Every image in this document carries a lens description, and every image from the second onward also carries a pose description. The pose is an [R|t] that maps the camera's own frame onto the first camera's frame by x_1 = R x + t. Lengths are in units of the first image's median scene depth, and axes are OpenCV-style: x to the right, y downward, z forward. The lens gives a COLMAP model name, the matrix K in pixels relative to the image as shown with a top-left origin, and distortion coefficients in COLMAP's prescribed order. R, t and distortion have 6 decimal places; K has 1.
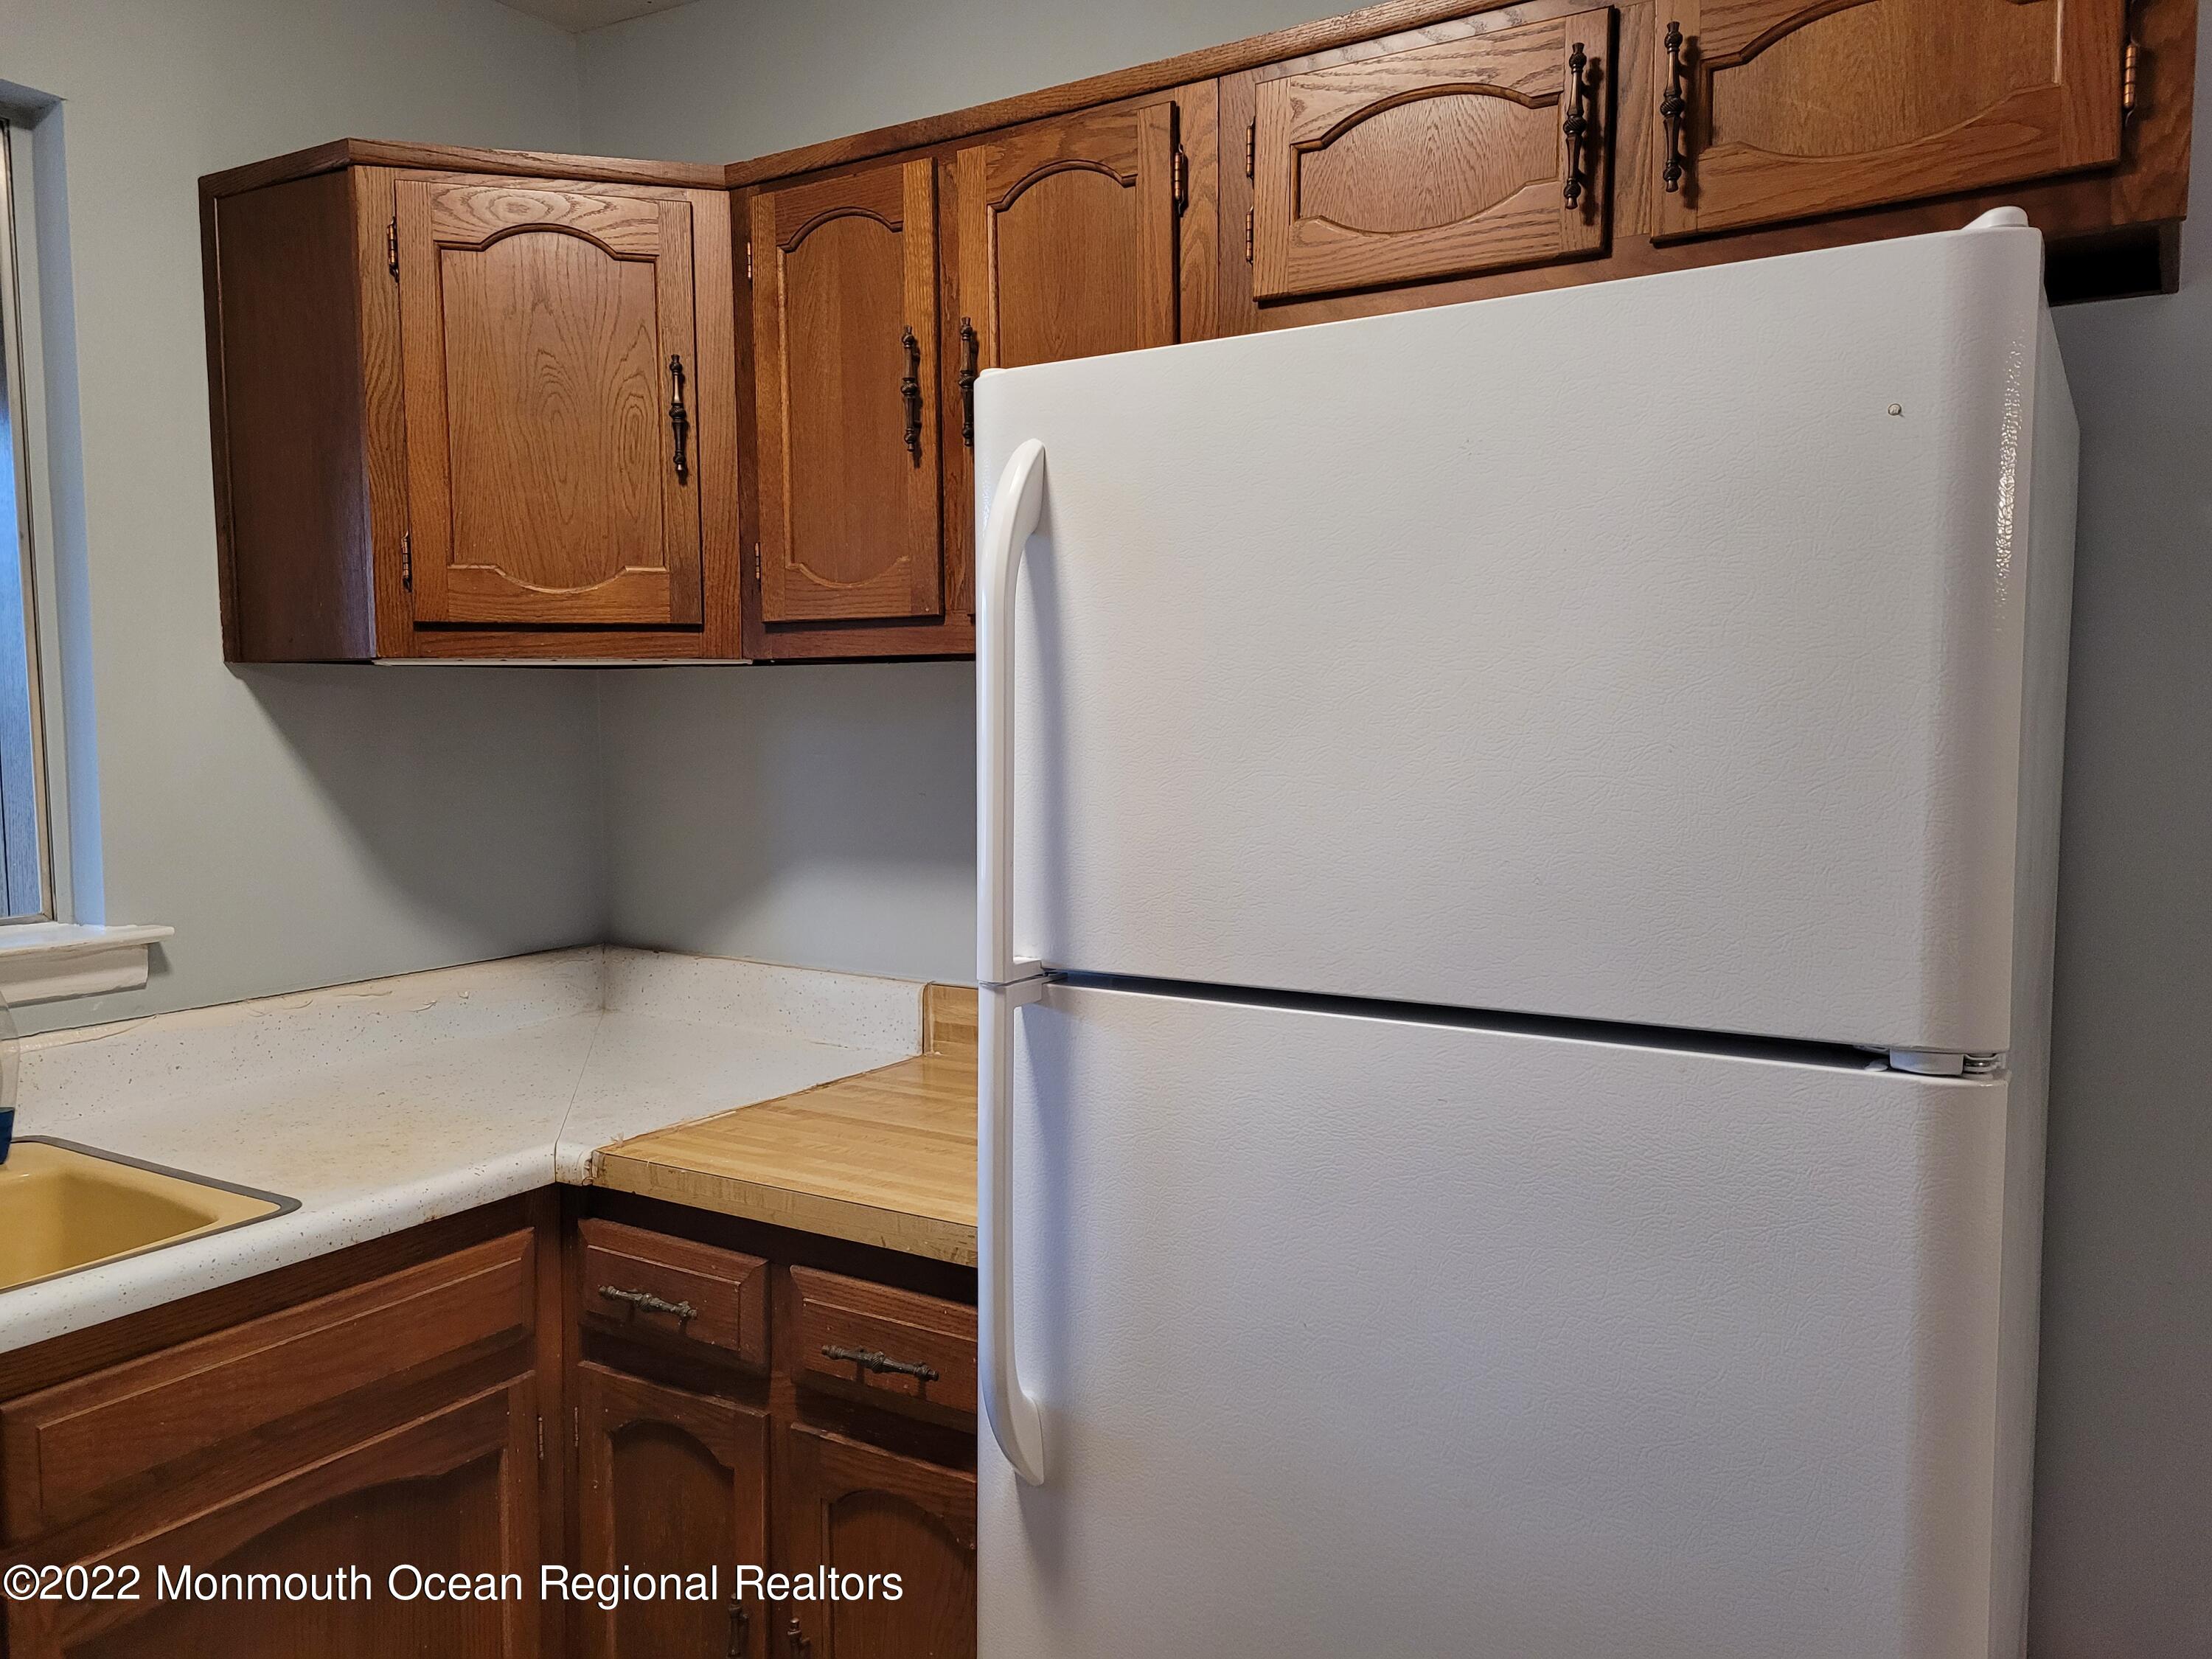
lens RADIAL K [[1660.8, 0, 1037.3], [0, 1660.8, 833.1], [0, 0, 1]] dist [0.079385, -0.062885]
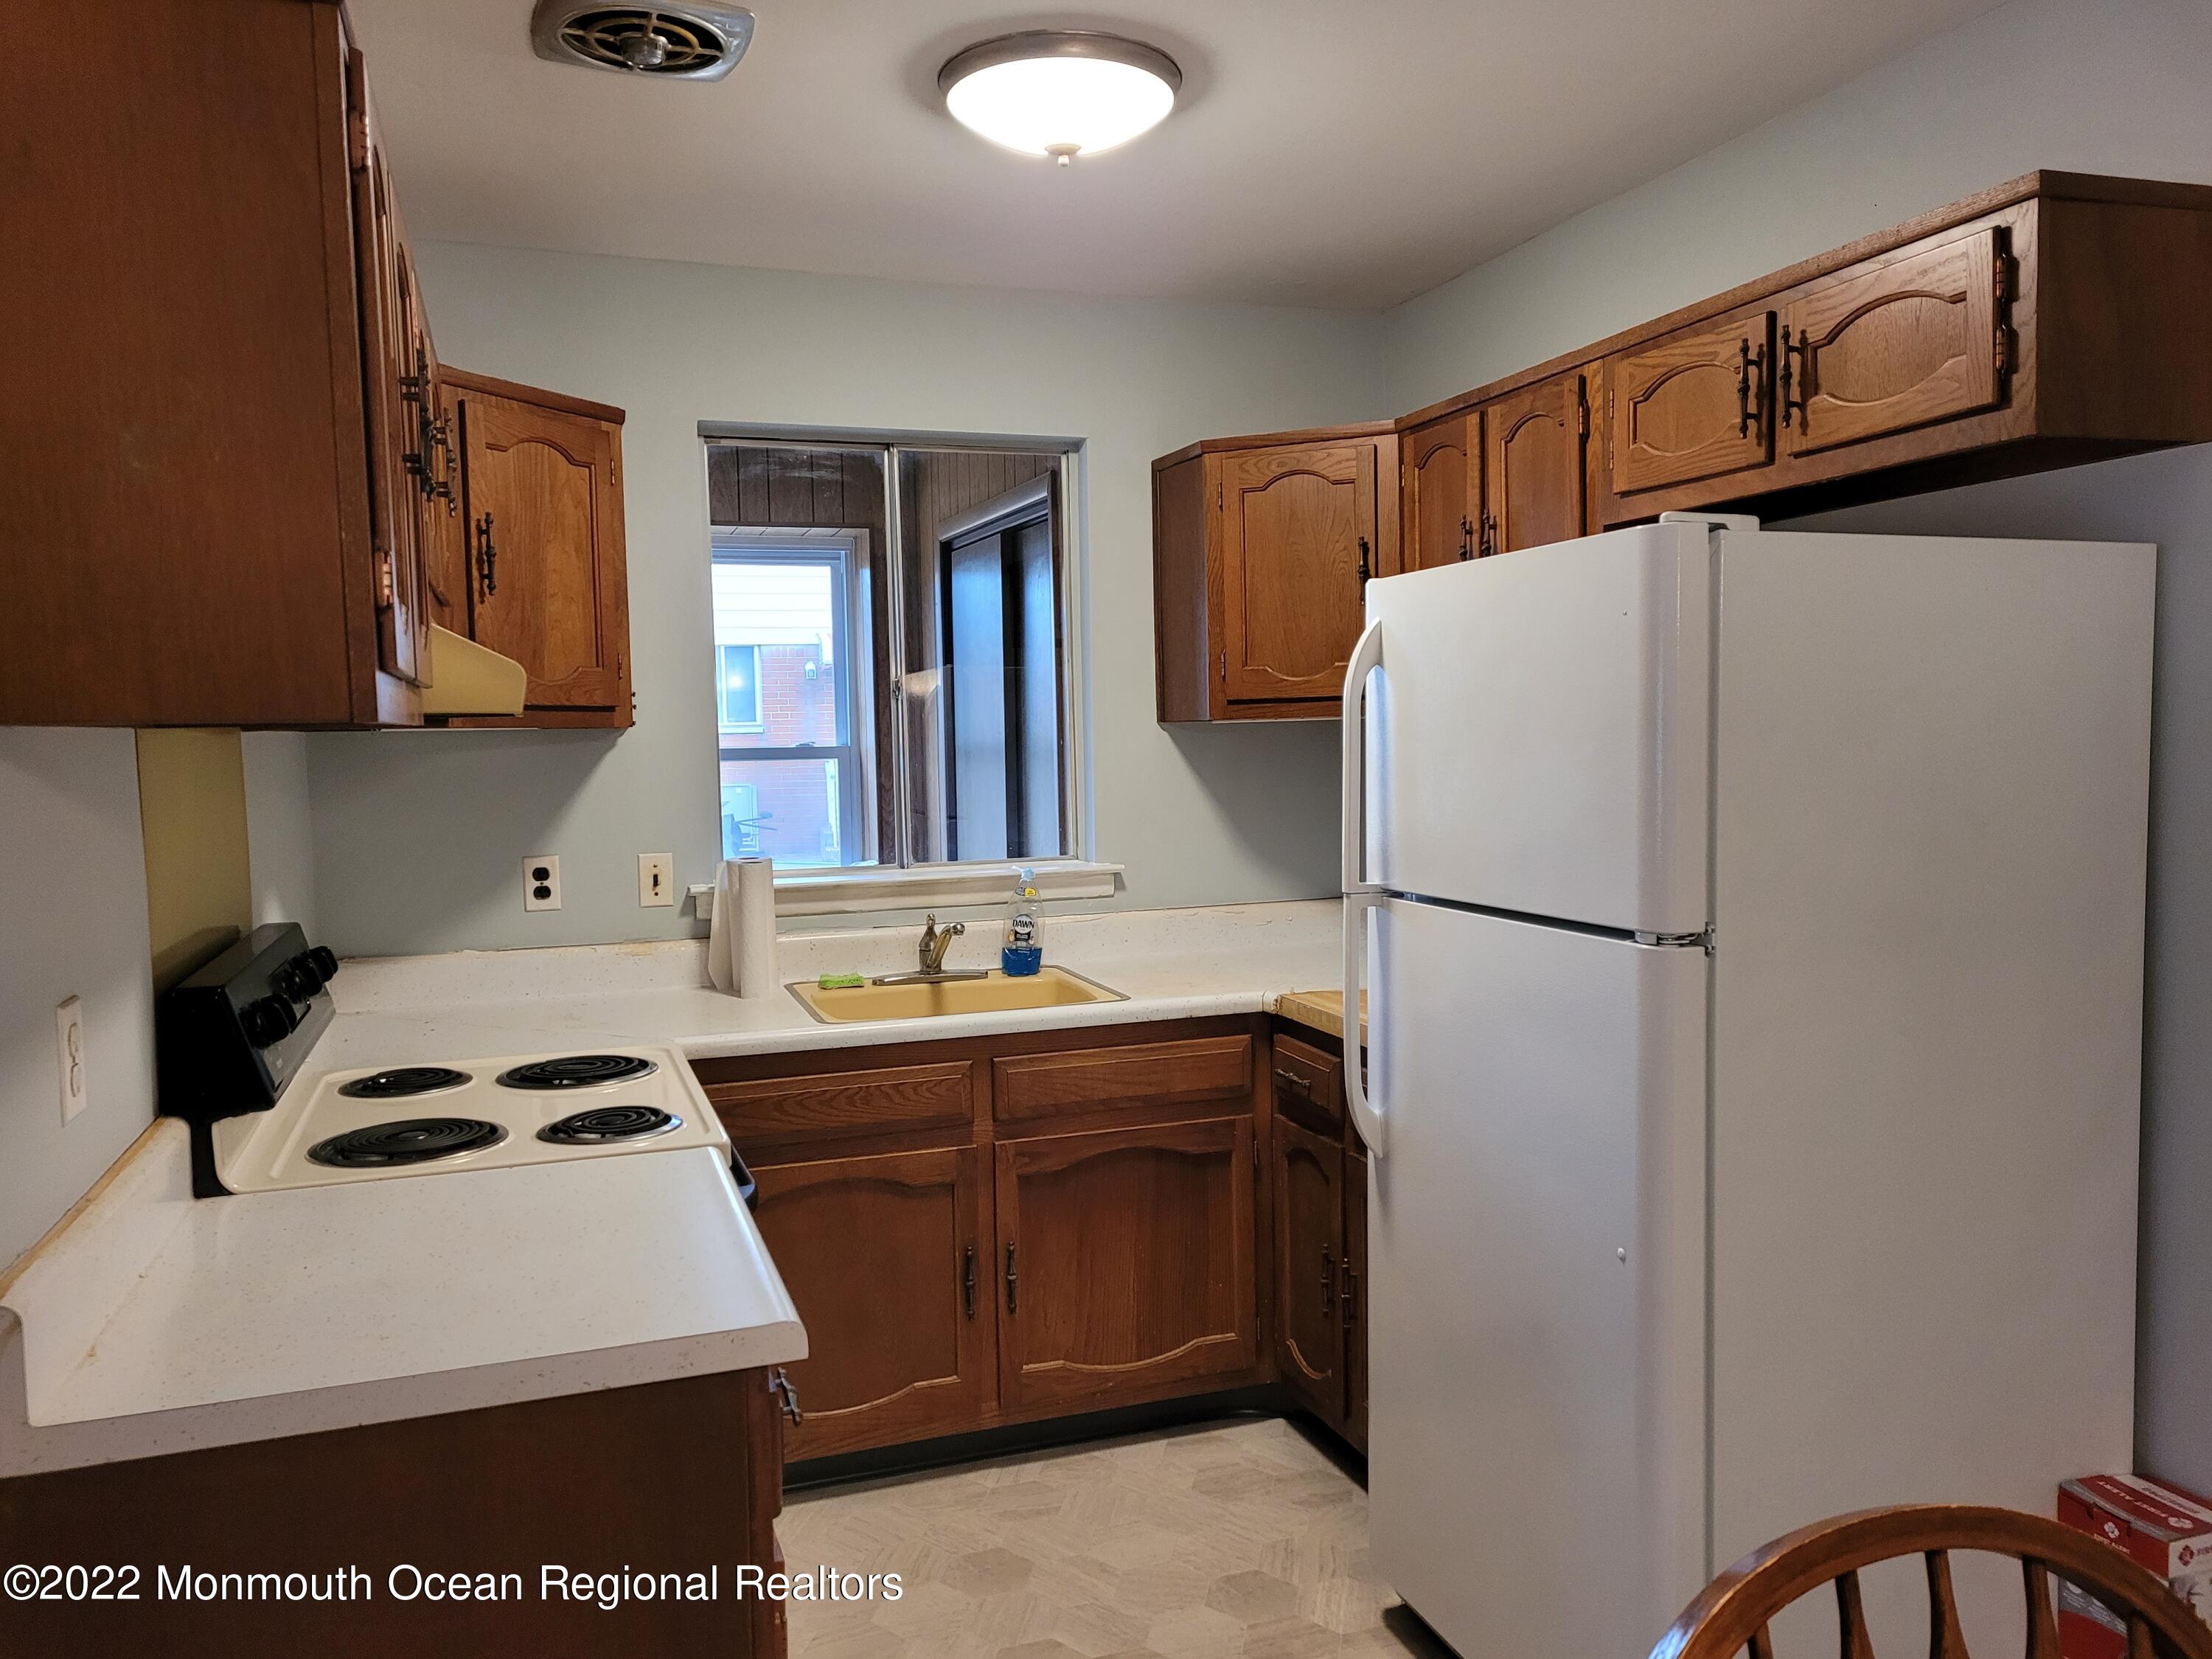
lens RADIAL K [[1660.8, 0, 1037.3], [0, 1660.8, 833.1], [0, 0, 1]] dist [0.079385, -0.062885]
pose [[0.758434, 0.027834, -0.651156, 0.699959], [-0.030524, 0.999508, 0.007172, 0.011471], [0.651035, 0.014436, 0.758910, -0.528454]]
